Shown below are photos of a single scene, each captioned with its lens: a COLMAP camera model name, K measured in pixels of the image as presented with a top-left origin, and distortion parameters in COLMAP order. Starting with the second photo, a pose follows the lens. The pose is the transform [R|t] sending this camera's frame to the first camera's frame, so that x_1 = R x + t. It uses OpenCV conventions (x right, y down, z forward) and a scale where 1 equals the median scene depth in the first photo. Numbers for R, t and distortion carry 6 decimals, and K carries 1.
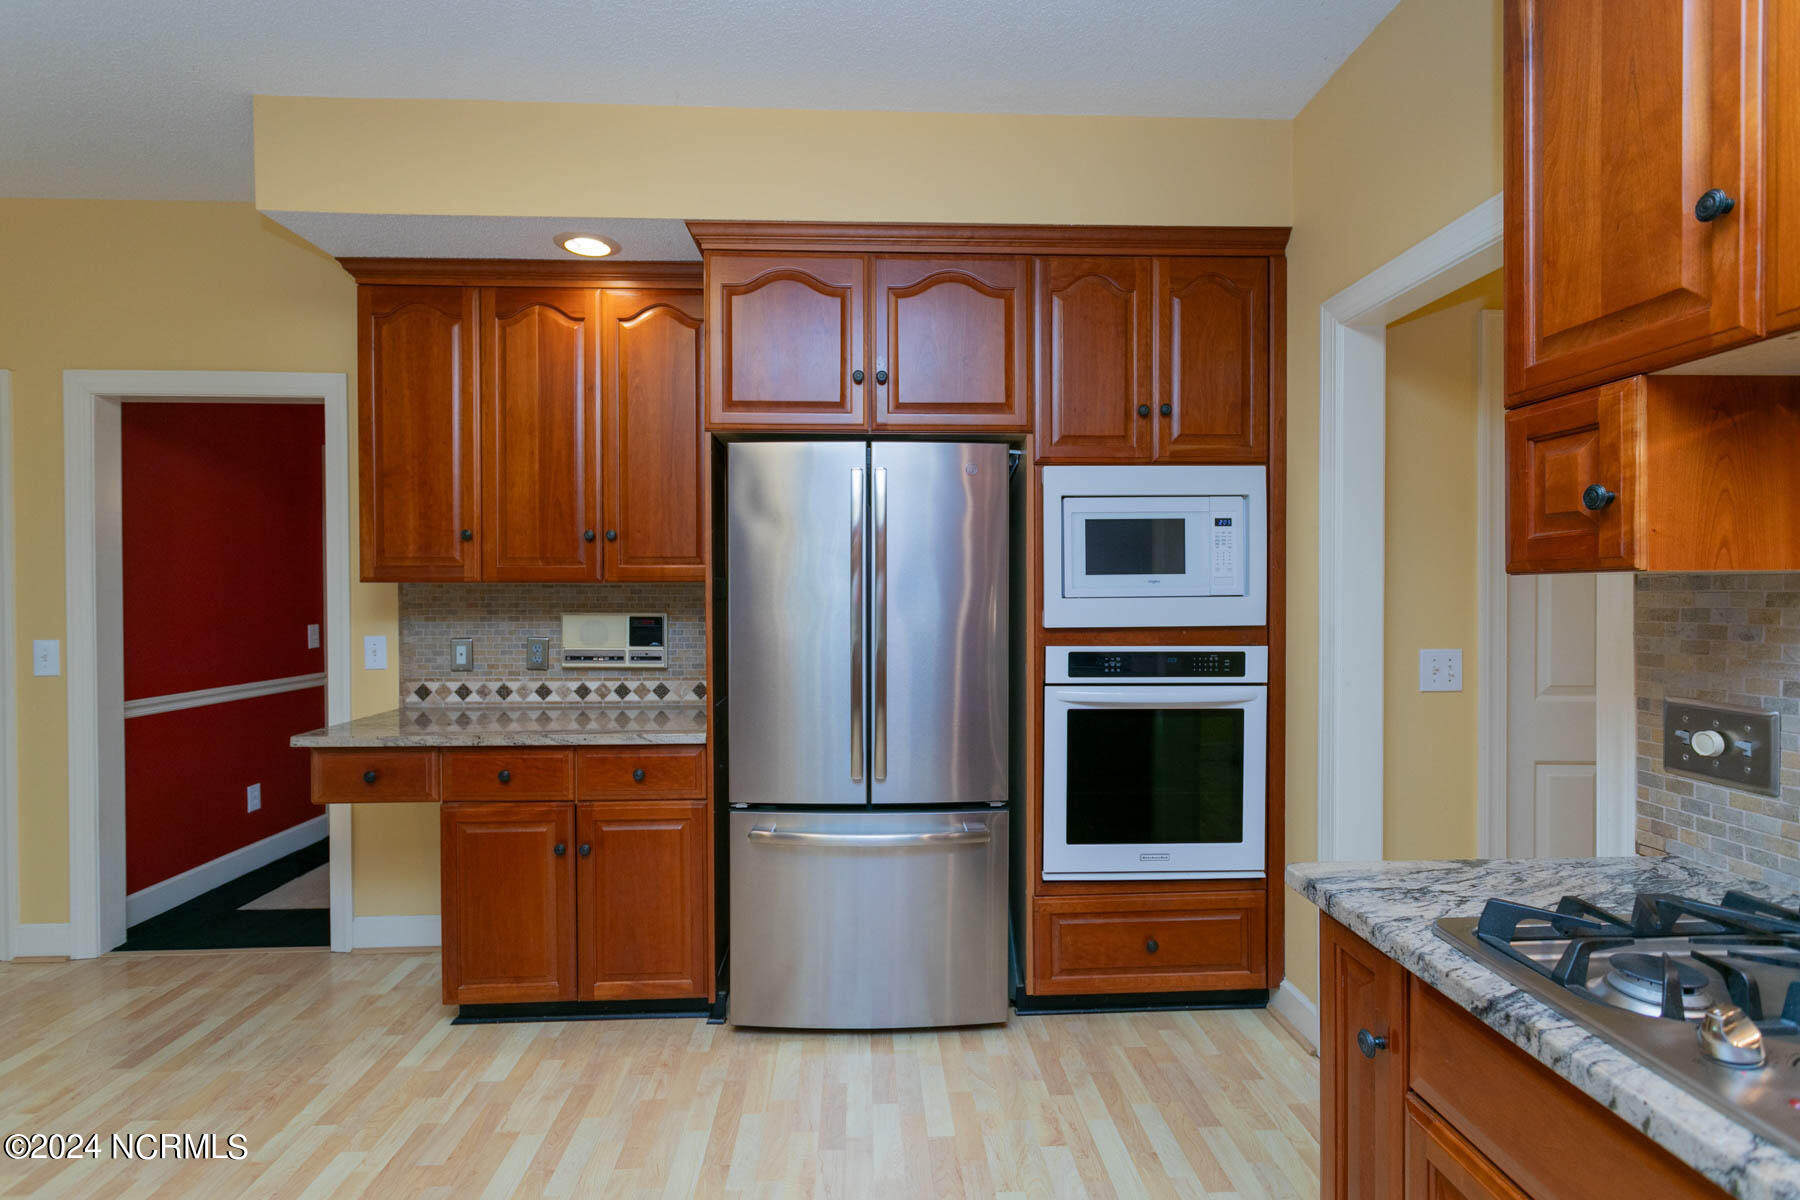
lens RADIAL K [[852.5, 0, 900.3], [0, 852.5, 596.8], [0, 0, 1]] dist [0.002781, 0.000732]
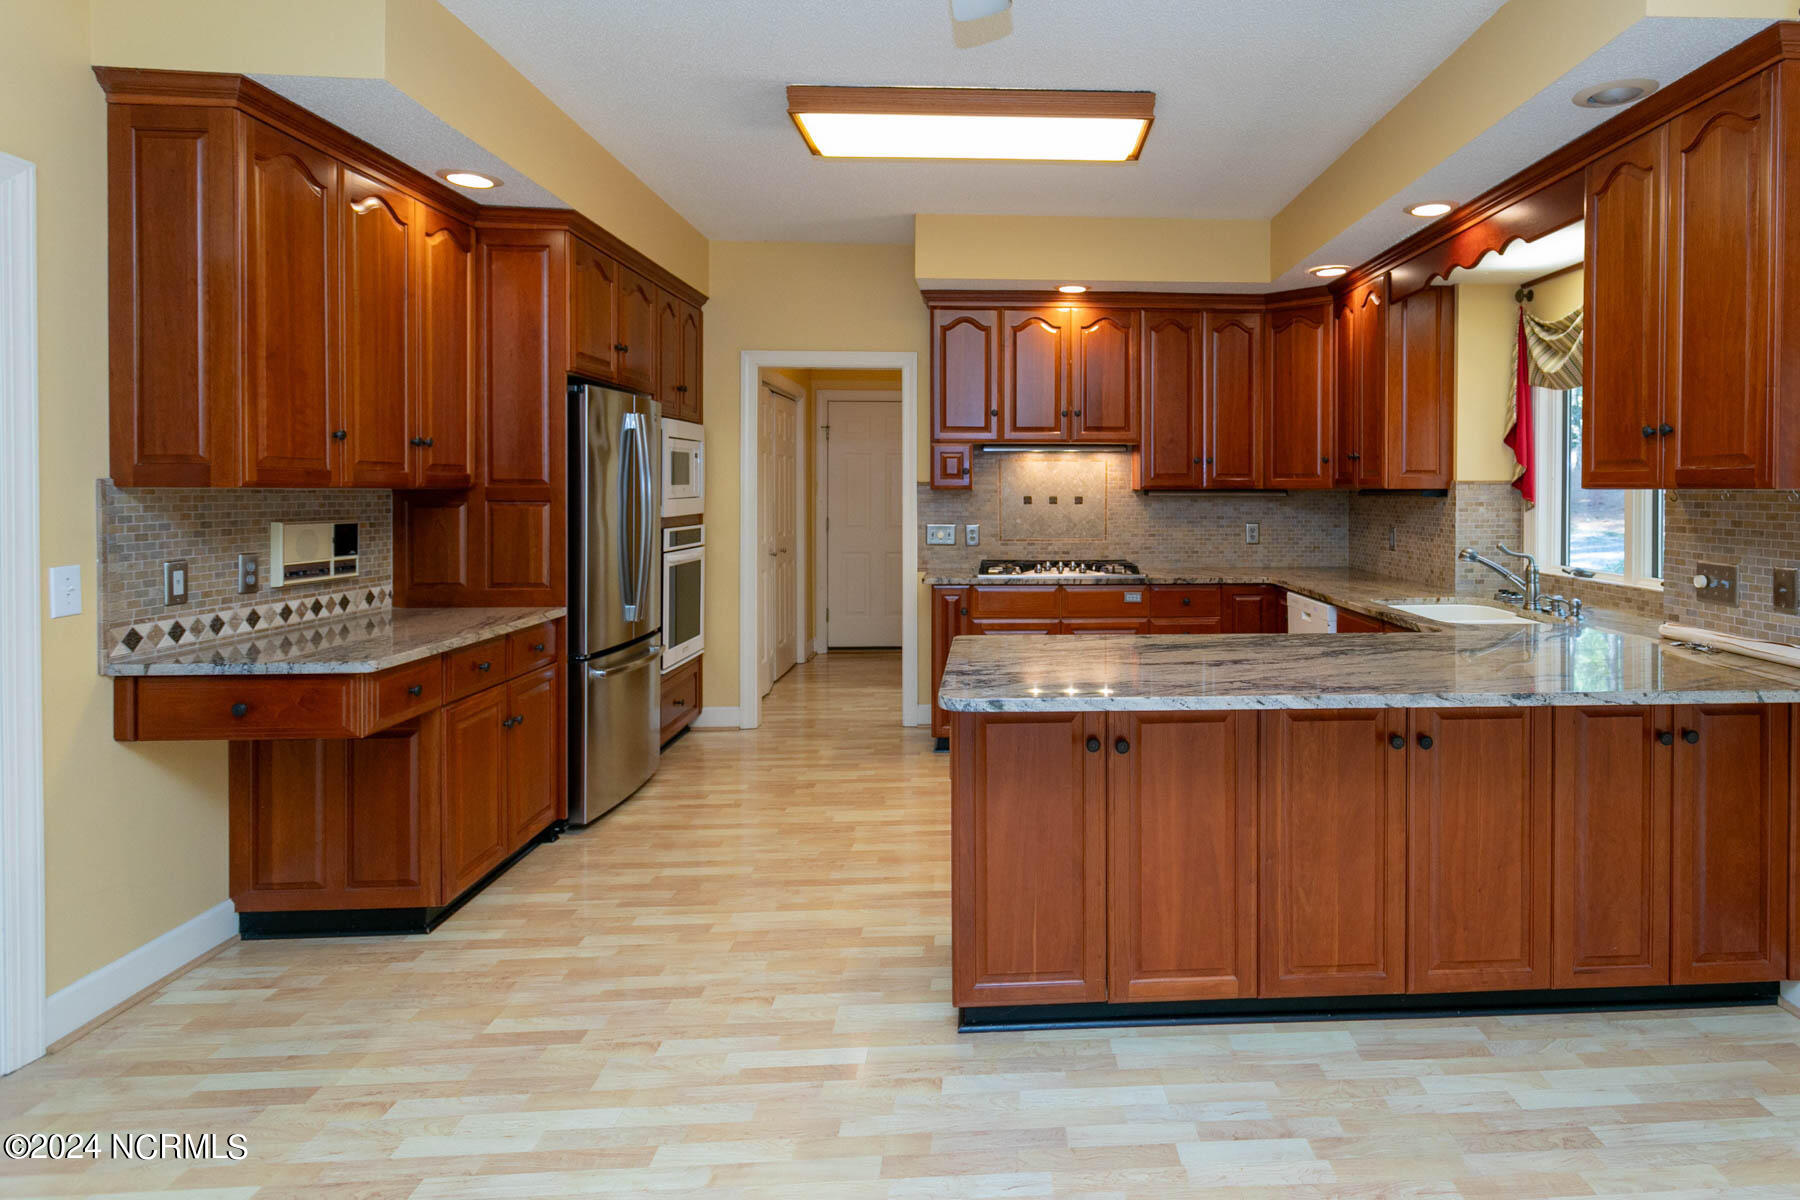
lens RADIAL K [[1001.3, 0, 1054.9], [0, 1001.3, 488.4], [0, 0, 1]] dist [0.001869, 0.000585]
pose [[-0.023194, 0.002131, 0.999729, -1.418055], [0.007615, 0.999969, -0.001955, -0.007483], [-0.999702, 0.007568, -0.023209, 0.245415]]
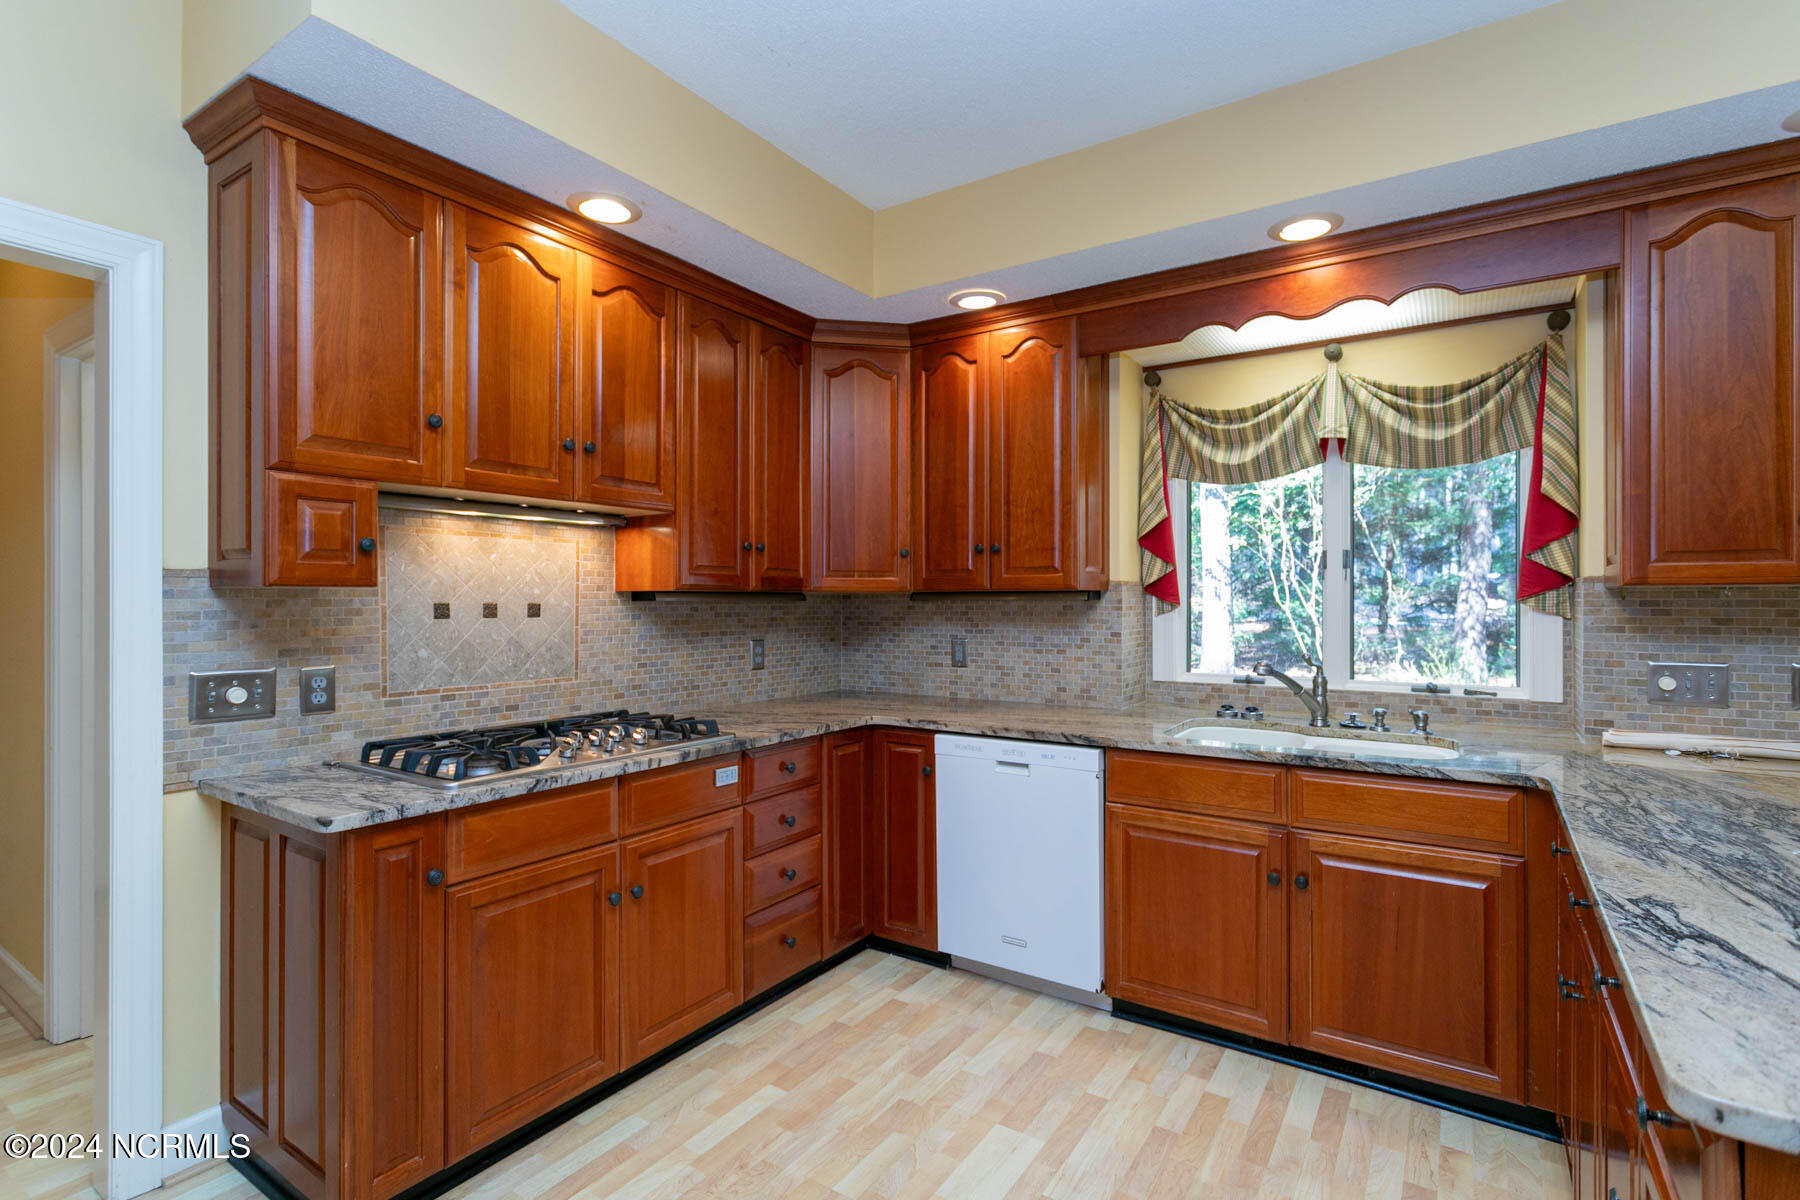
lens RADIAL K [[852.5, 0, 902.4], [0, 852.5, 596.5], [0, 0, 1]] dist [0.002781, 0.000732]
pose [[-0.805528, 0.006272, 0.592525, -0.397189], [0.007943, 0.999968, 0.000213, -0.000106], [-0.592505, 0.004878, -0.805552, 0.631277]]
